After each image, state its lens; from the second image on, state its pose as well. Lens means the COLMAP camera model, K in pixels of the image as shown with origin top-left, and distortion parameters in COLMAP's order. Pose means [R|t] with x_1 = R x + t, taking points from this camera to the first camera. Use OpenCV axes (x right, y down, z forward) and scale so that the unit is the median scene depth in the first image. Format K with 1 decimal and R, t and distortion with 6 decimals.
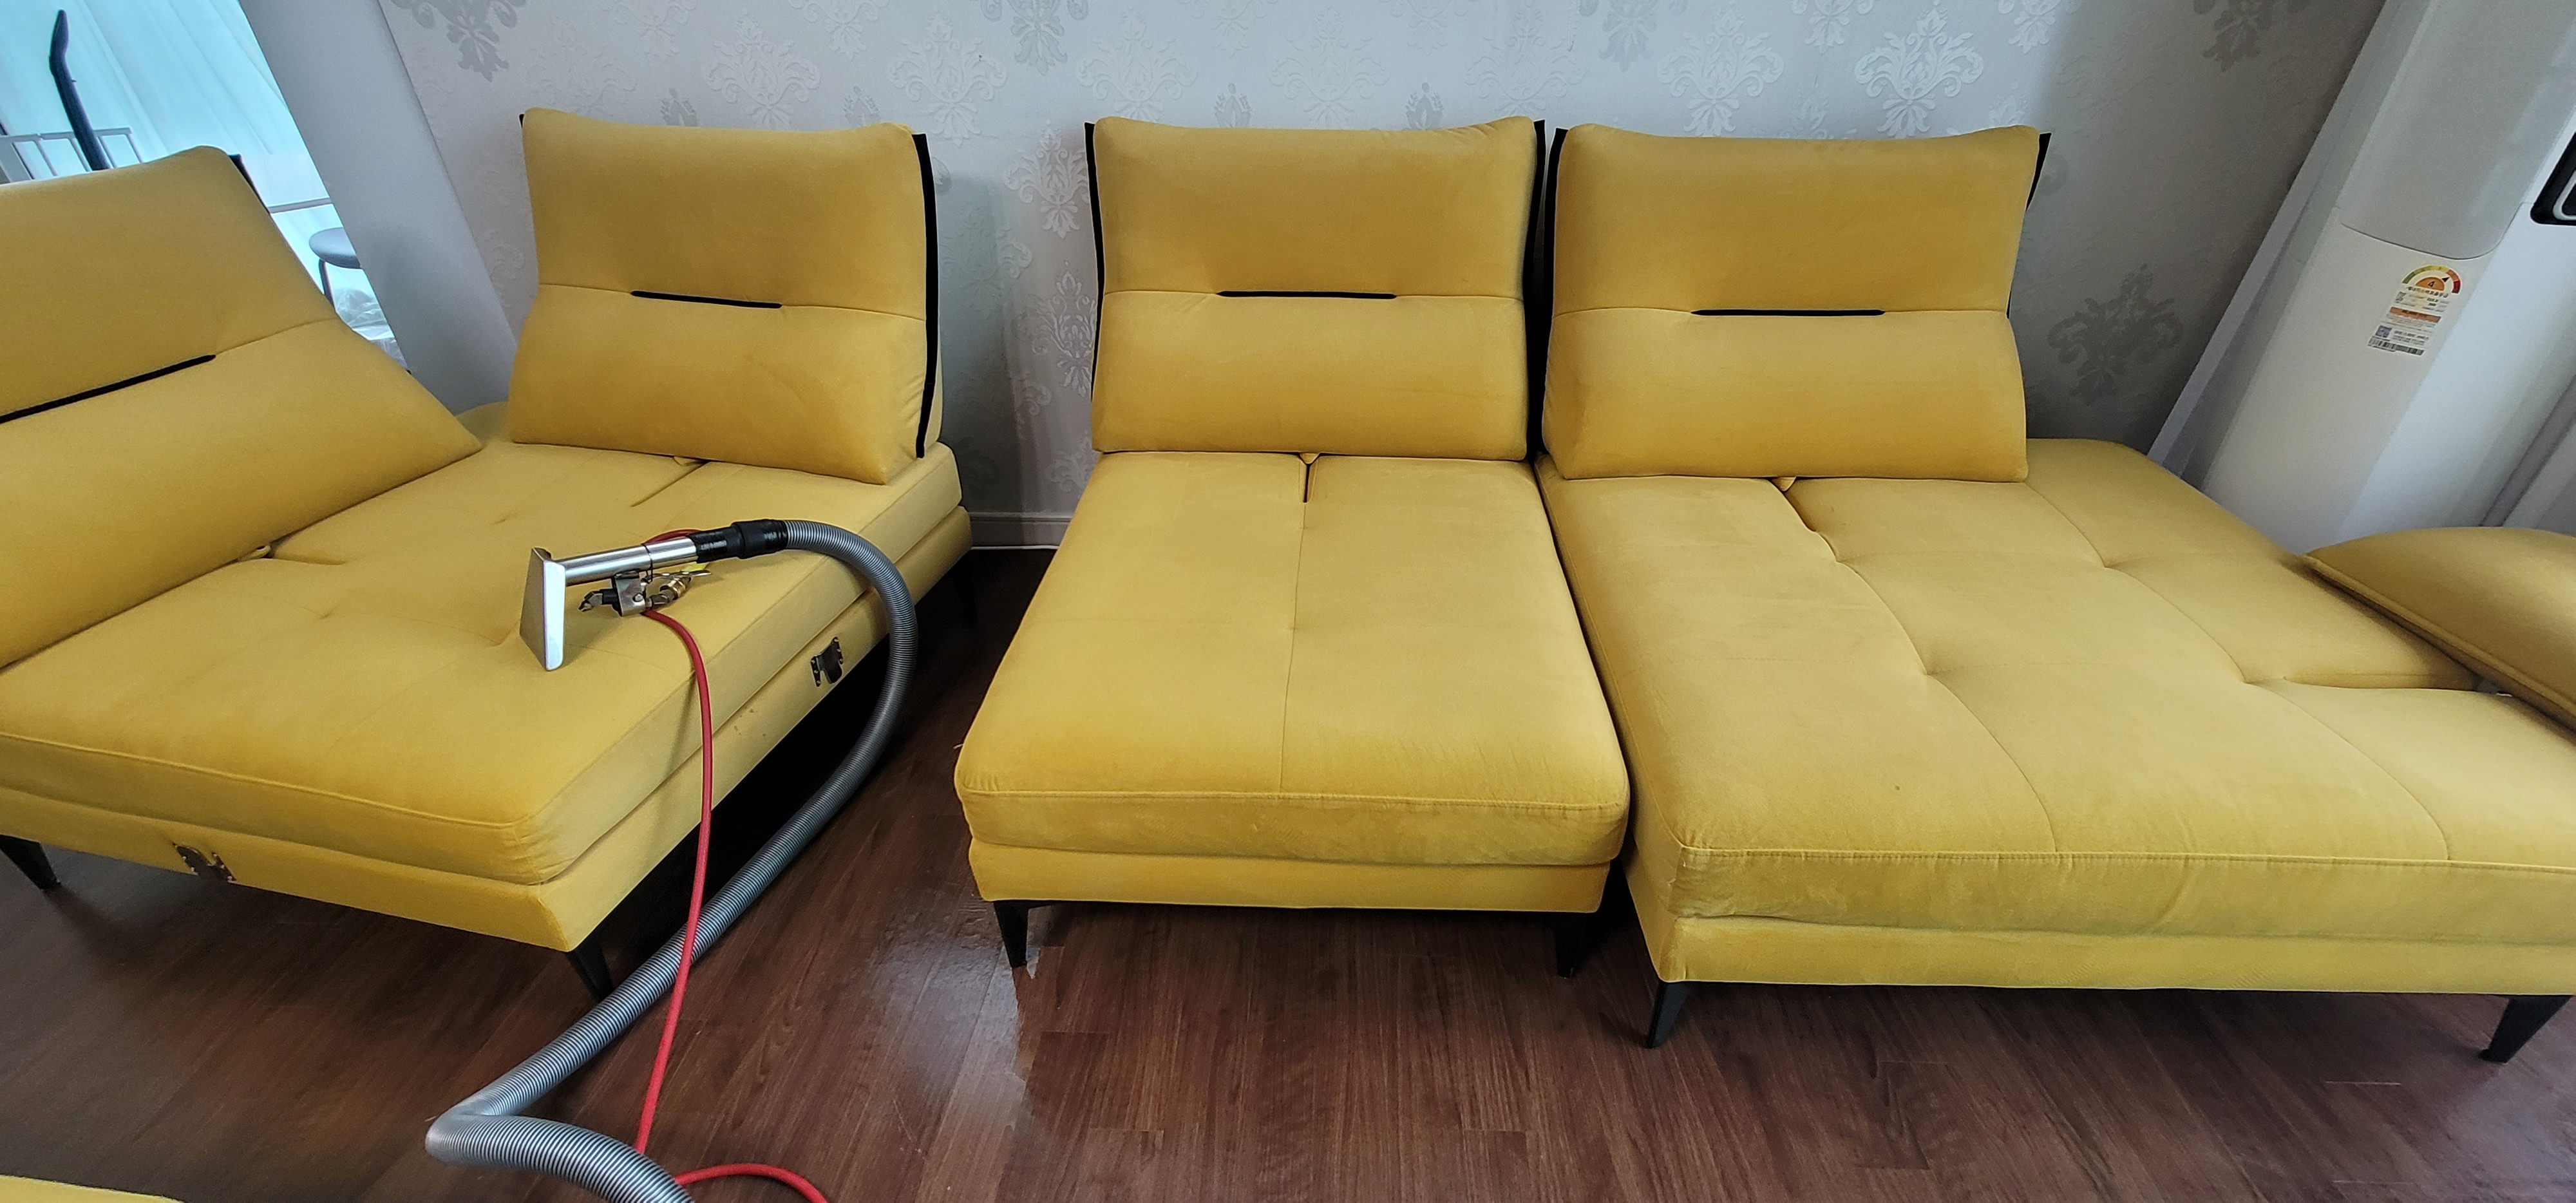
lens RADIAL K [[1054.9, 0, 1295.9], [0, 1054.9, 593.6], [0, 0, 1]] dist [-0.004733, 0.001458]
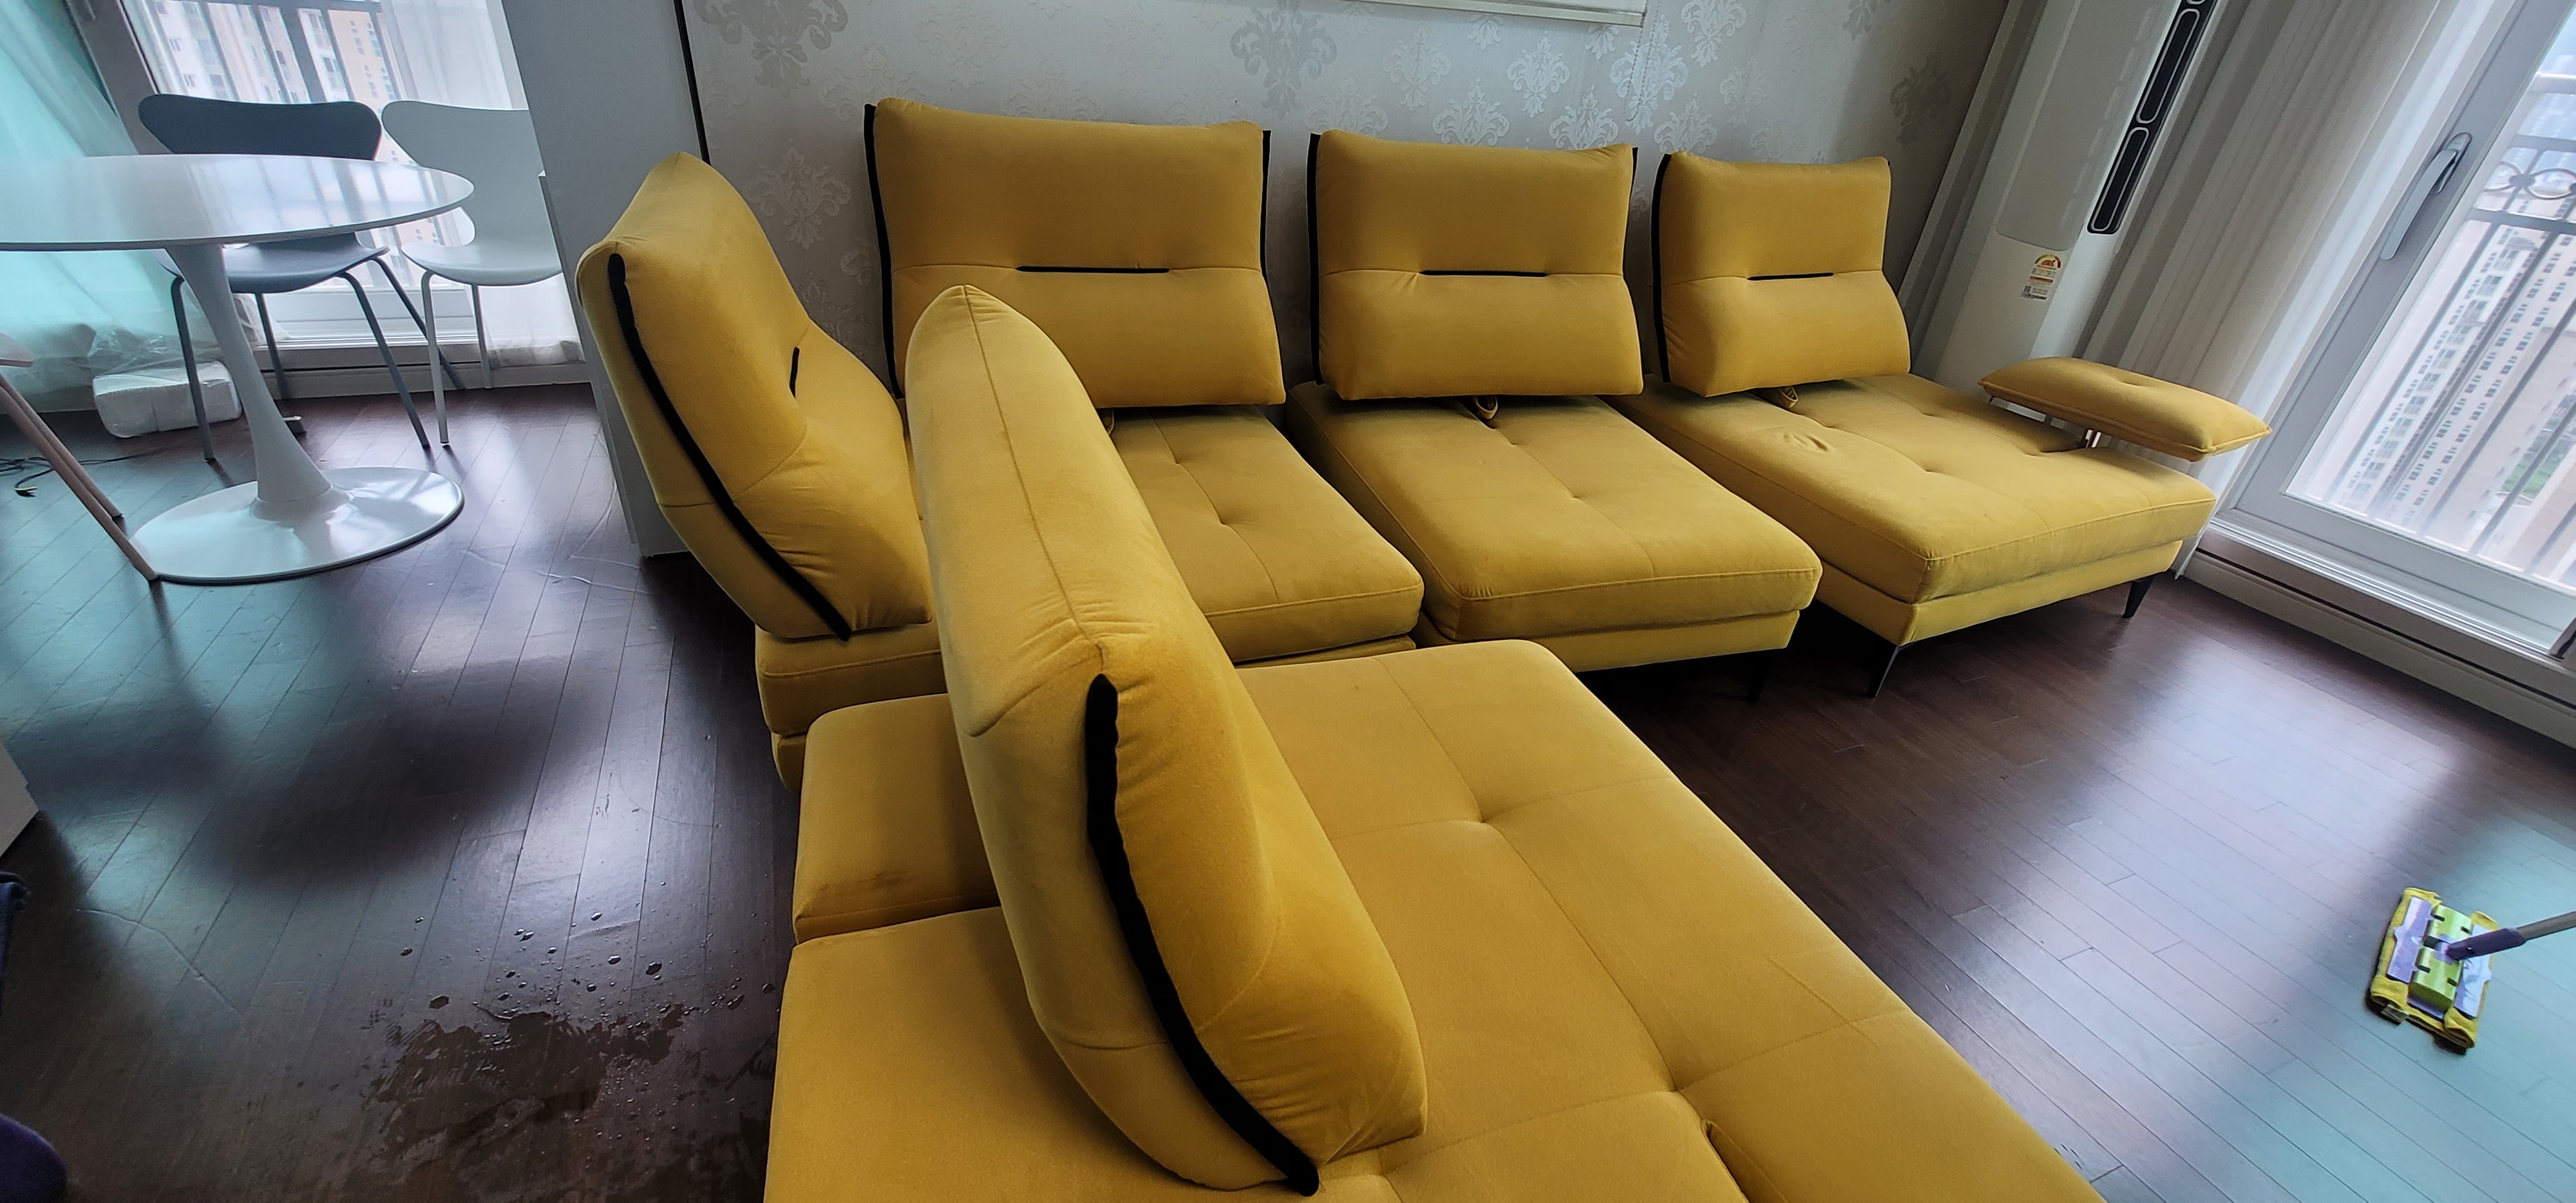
lens RADIAL K [[1054.9, 0, 1278.4], [0, 1054.9, 600.4], [0, 0, 1]] dist [-0.004733, 0.001458]
pose [[0.899572, -0.140829, 0.413446, -1.036105], [0.148854, 0.988775, 0.012925, 0.083036], [-0.410626, 0.049916, 0.910437, -0.160720]]
